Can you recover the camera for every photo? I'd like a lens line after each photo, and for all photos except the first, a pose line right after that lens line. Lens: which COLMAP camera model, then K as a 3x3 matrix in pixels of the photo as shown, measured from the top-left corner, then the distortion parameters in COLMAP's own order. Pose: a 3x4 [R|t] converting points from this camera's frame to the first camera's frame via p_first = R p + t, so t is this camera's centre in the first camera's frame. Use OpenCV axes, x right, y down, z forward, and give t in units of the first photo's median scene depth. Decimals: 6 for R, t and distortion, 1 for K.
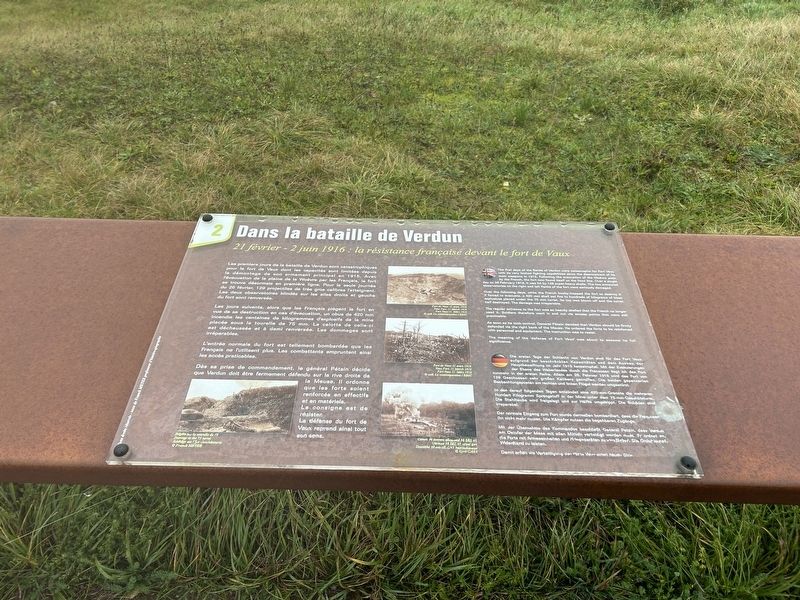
lens RADIAL K [[586.5, 0, 399.2], [0, 586.5, 285.6], [0, 0, 1]] dist [0.041692, -0.049931]
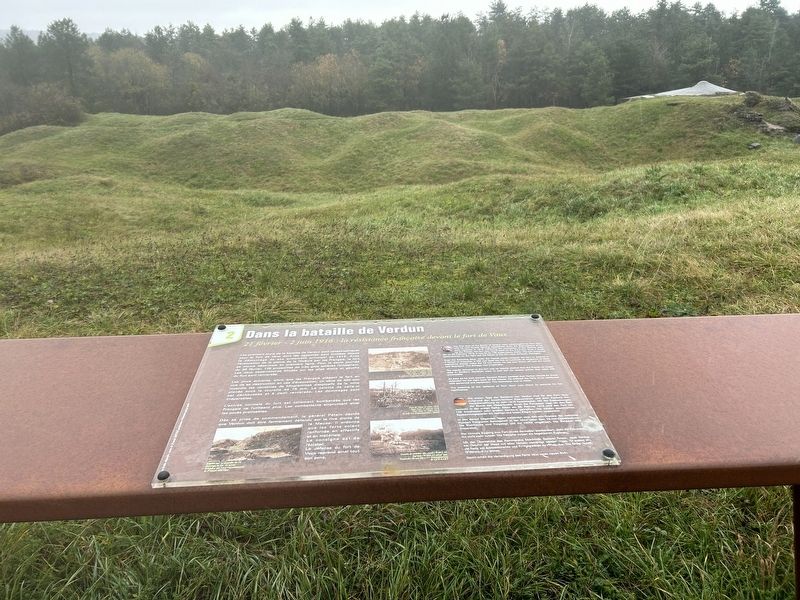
lens RADIAL K [[586.5, 0, 397.8], [0, 586.5, 295.8], [0, 0, 1]] dist [0.041692, -0.049931]
pose [[0.996514, -0.050935, 0.066067, -0.030919], [0.069720, 0.943378, -0.324311, 0.262449], [-0.045808, 0.327786, 0.943641, -0.232642]]
